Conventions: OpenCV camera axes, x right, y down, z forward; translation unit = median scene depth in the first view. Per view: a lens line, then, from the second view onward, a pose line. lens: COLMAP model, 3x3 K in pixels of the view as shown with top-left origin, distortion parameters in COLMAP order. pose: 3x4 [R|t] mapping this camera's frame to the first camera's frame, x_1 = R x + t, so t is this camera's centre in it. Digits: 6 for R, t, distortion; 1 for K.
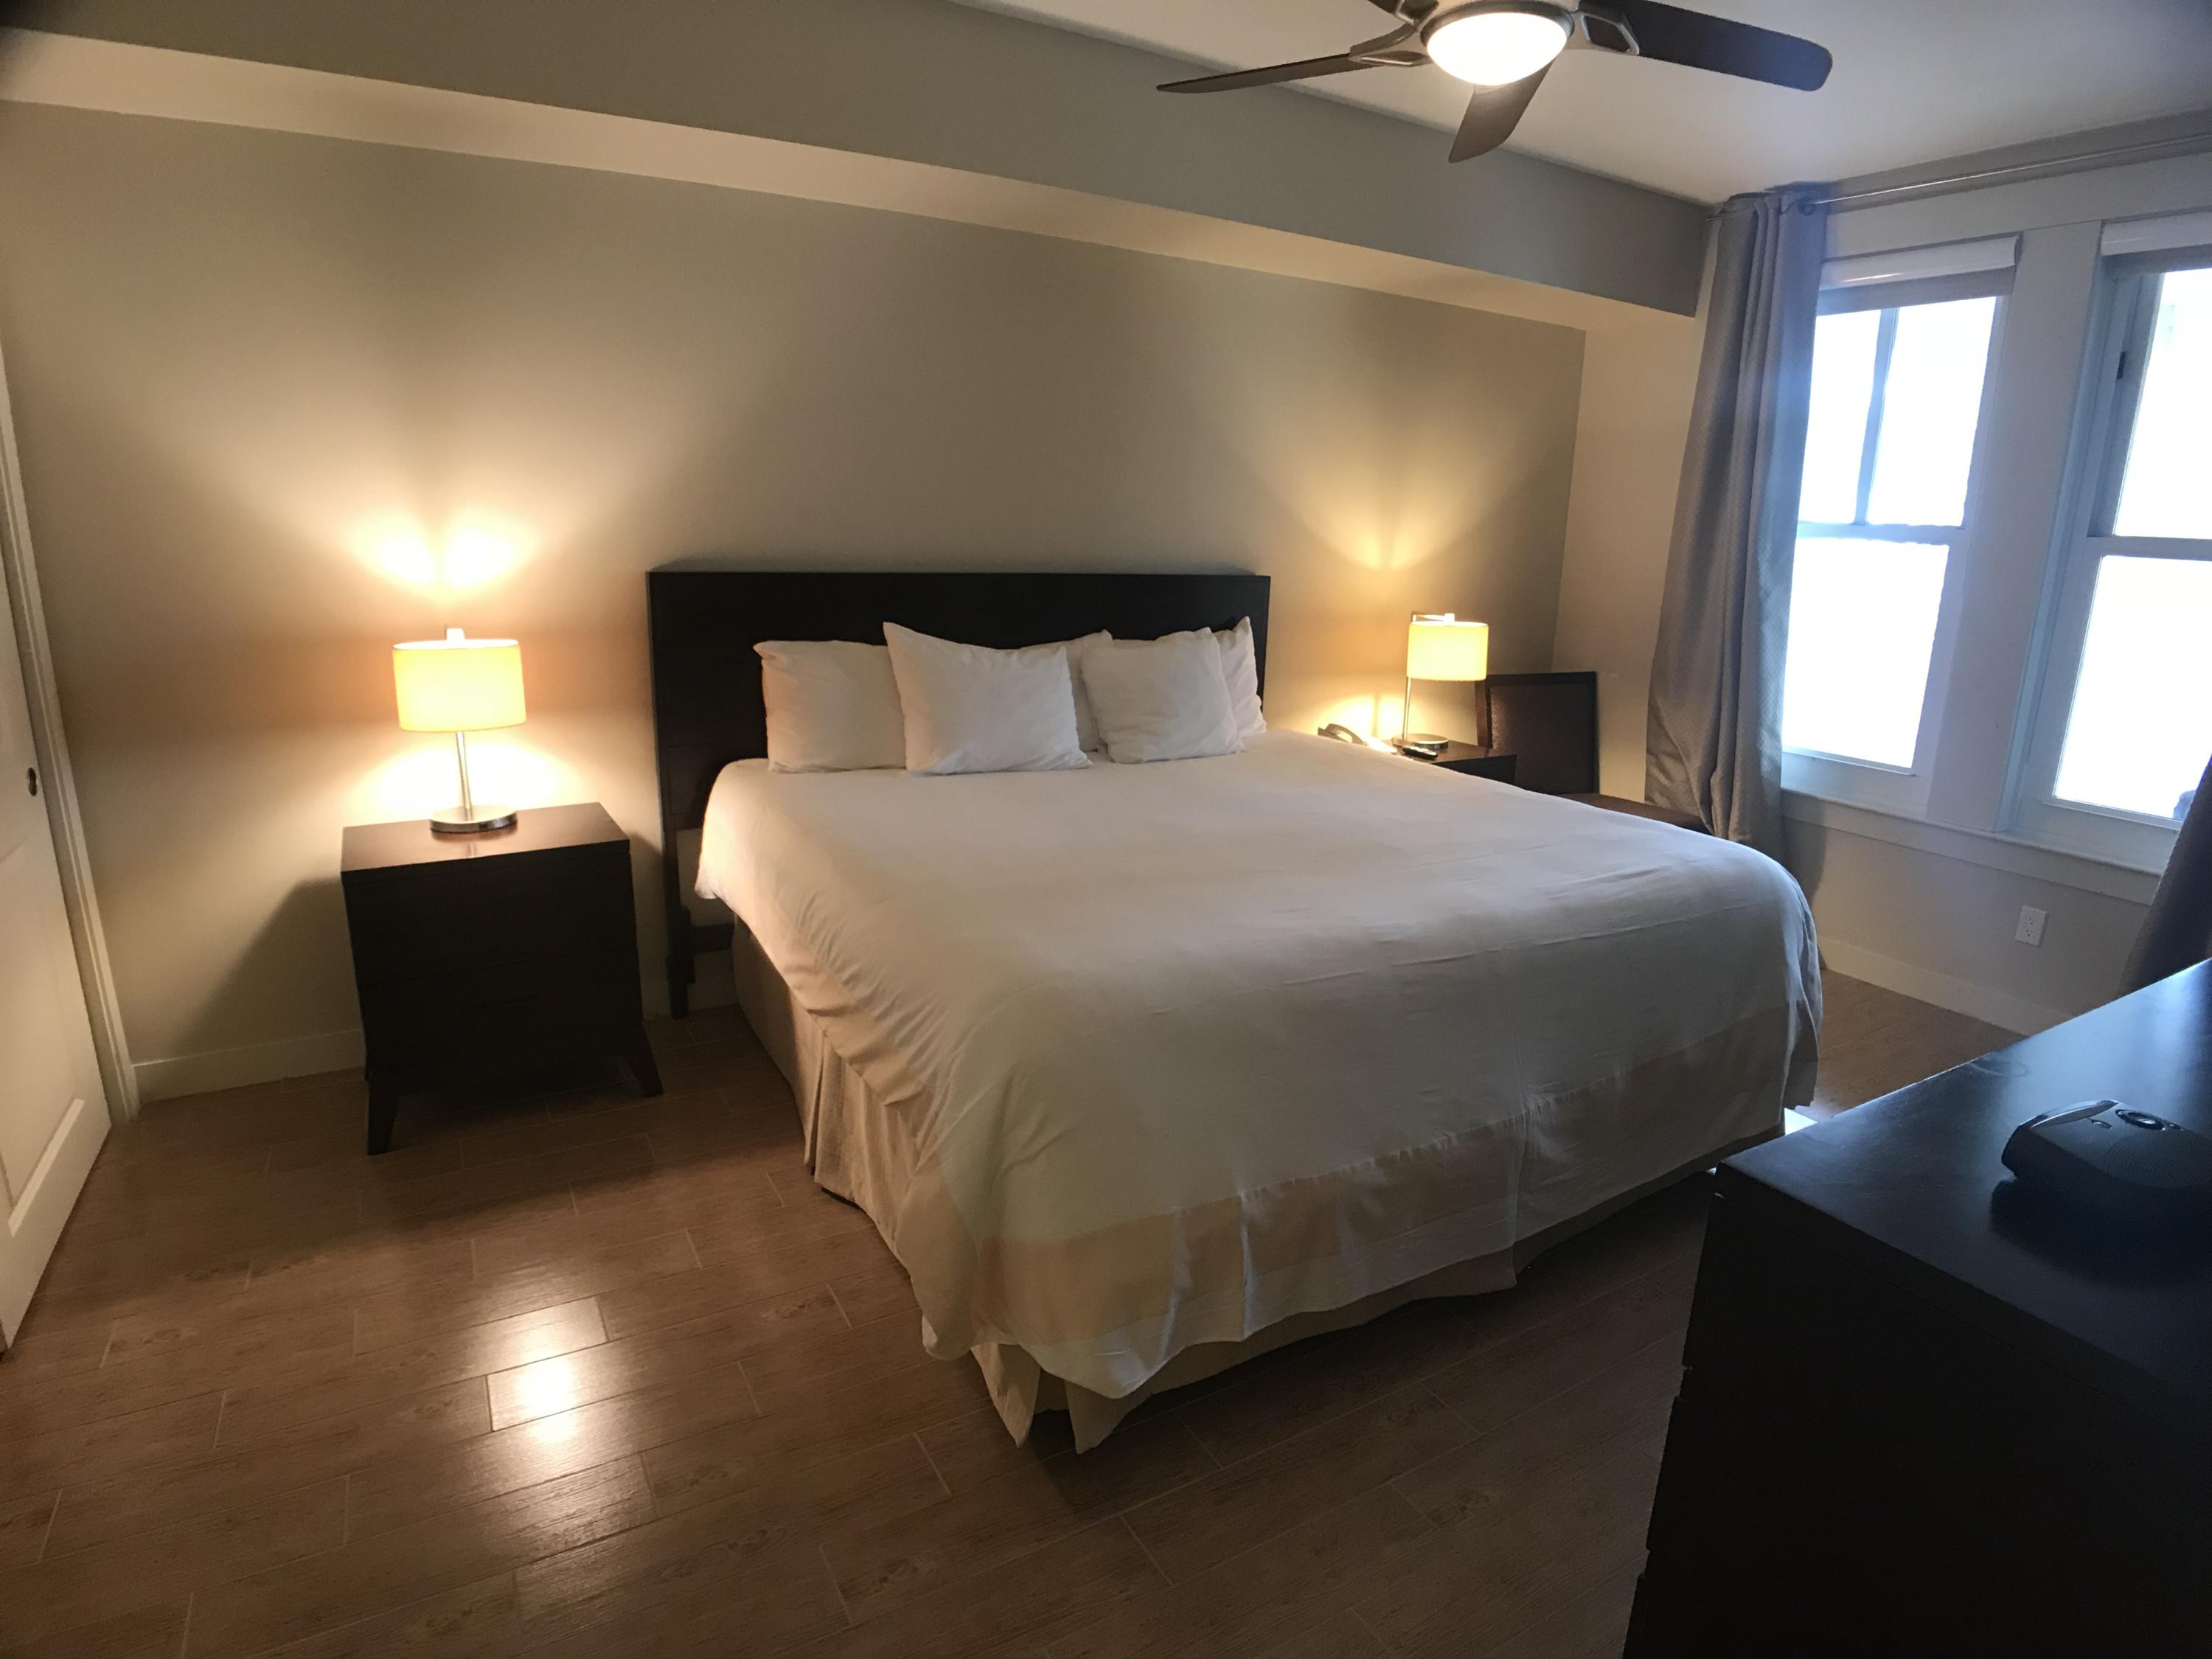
lens RADIAL K [[1197.9, 0, 1110.9], [0, 1197.9, 822.5], [0, 0, 1]] dist [-0.093425, 0.022889]
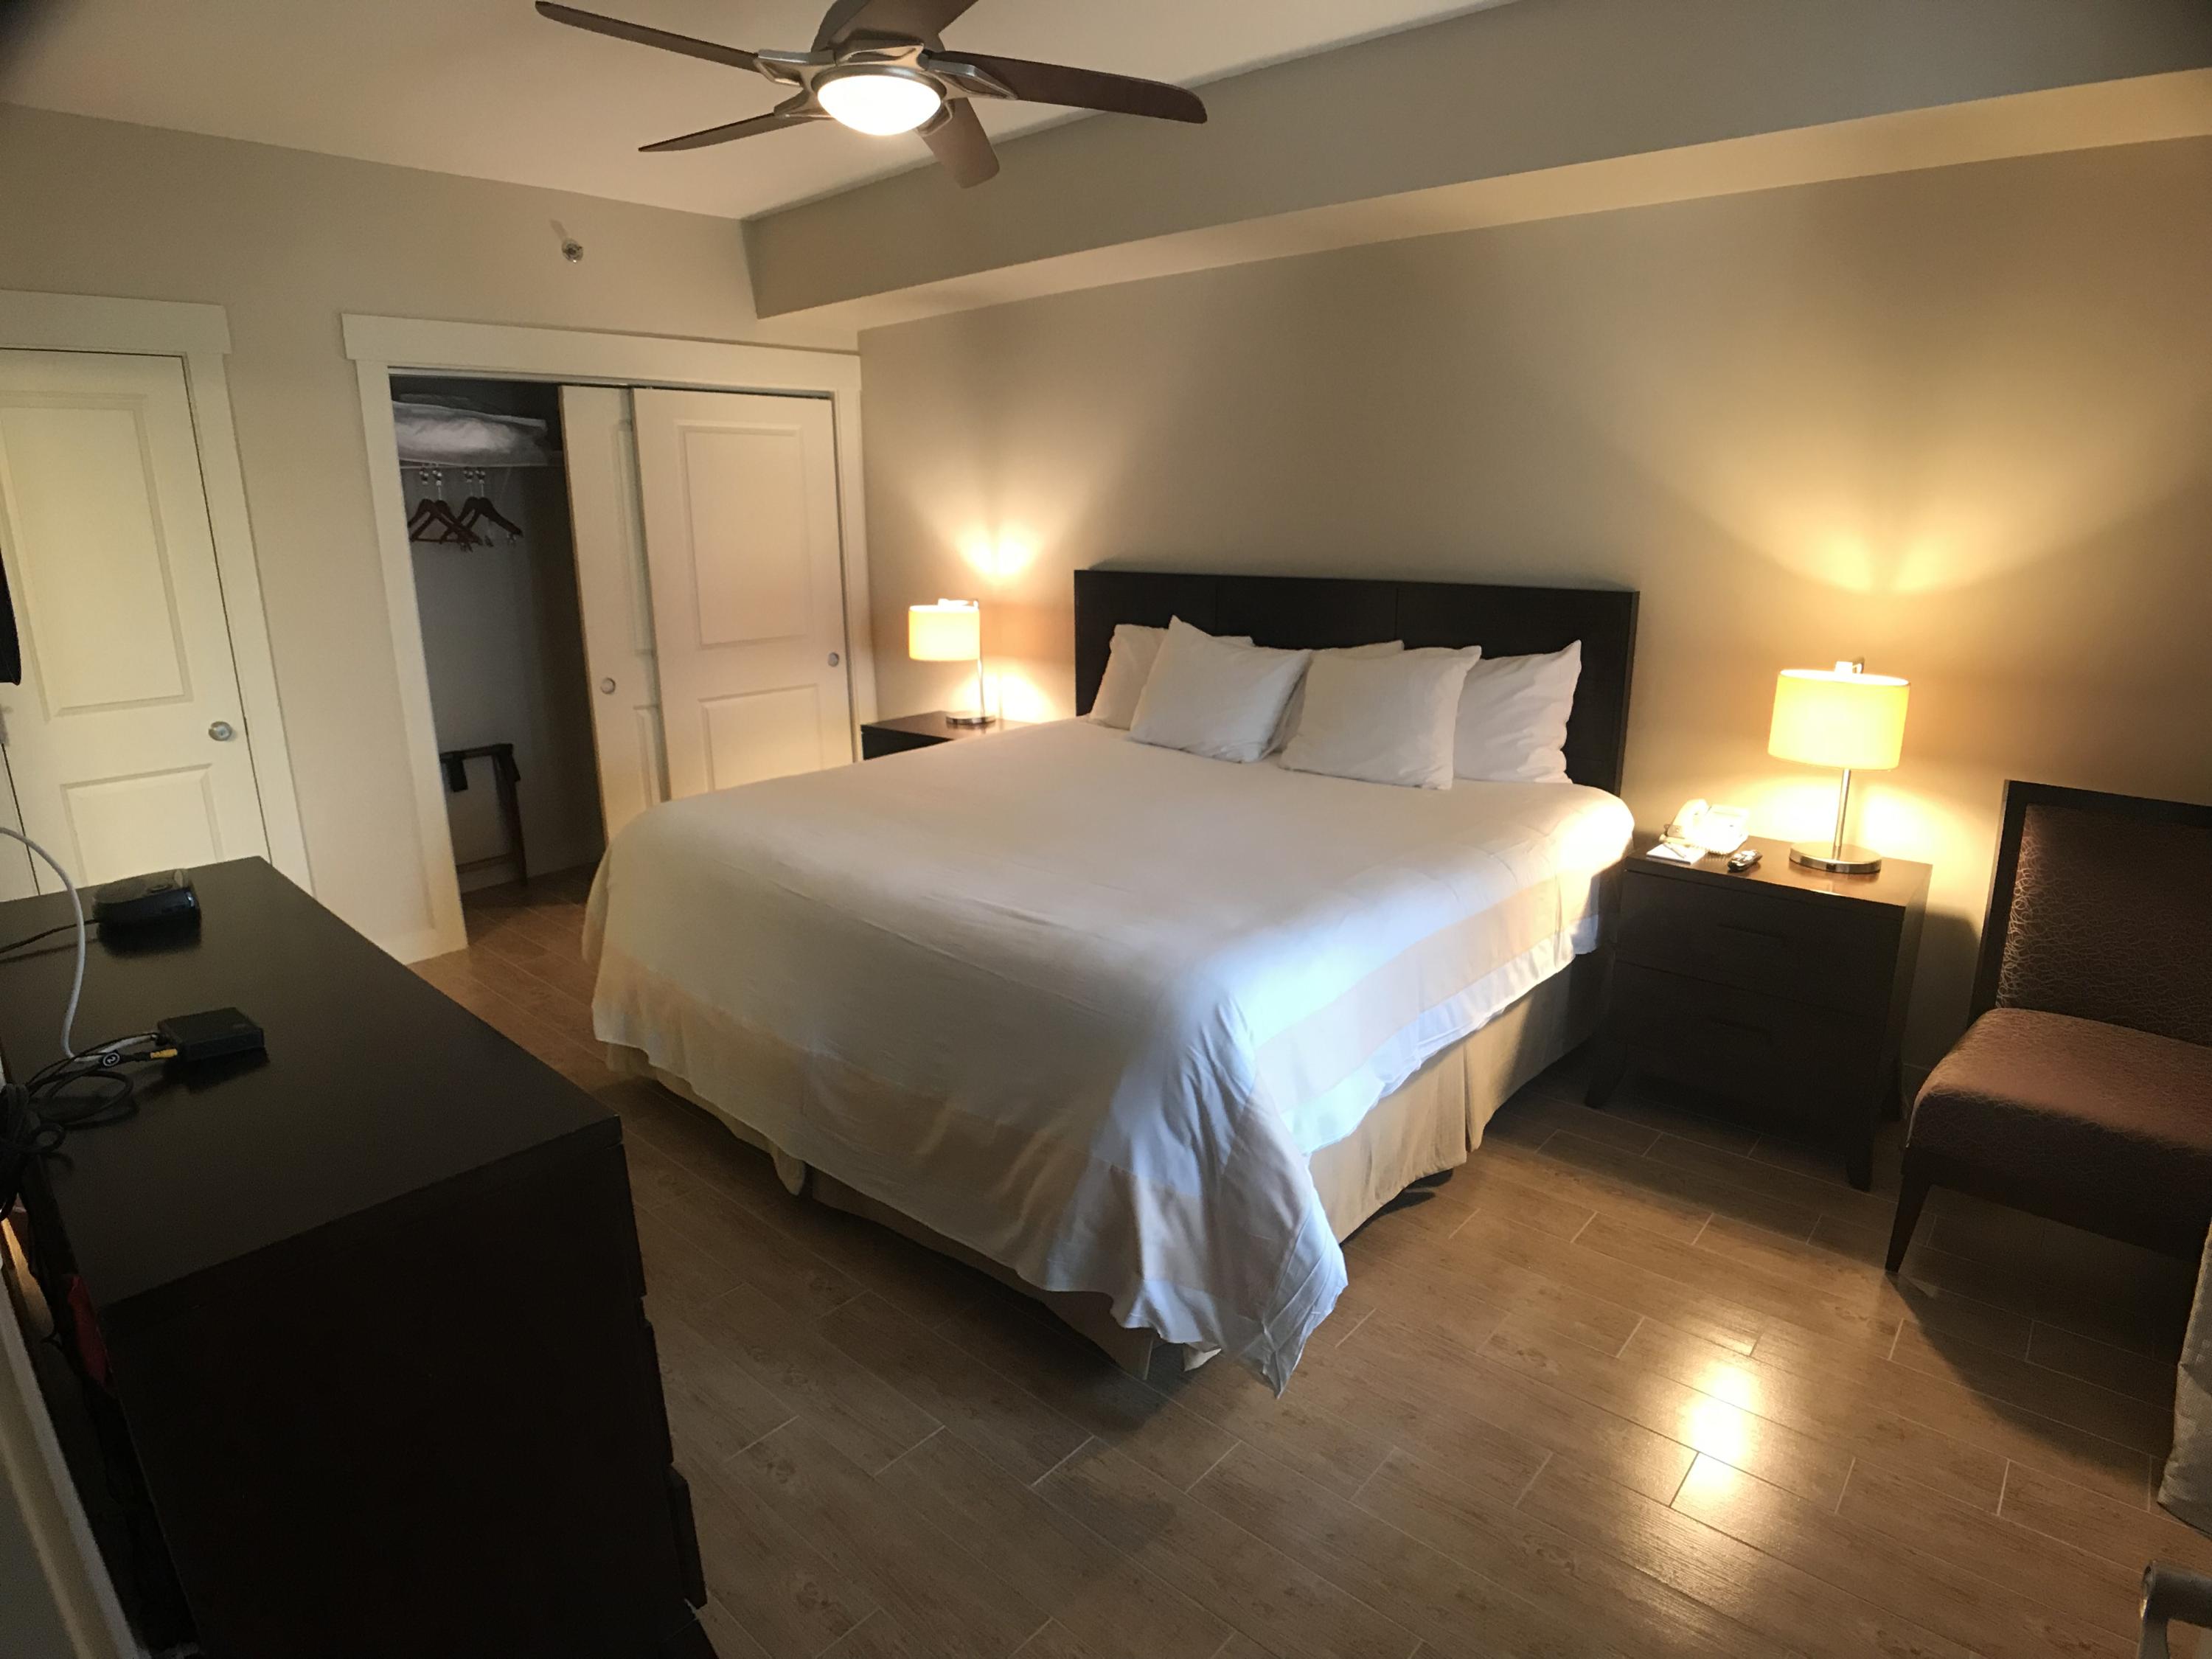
lens RADIAL K [[1197.9, 0, 1110.9], [0, 1197.9, 822.5], [0, 0, 1]] dist [-0.093425, 0.022889]
pose [[0.287083, 0.197433, -0.937338, 0.876917], [-0.227458, 0.964592, 0.133509, -0.103553], [0.930508, 0.174877, 0.321826, 0.547206]]
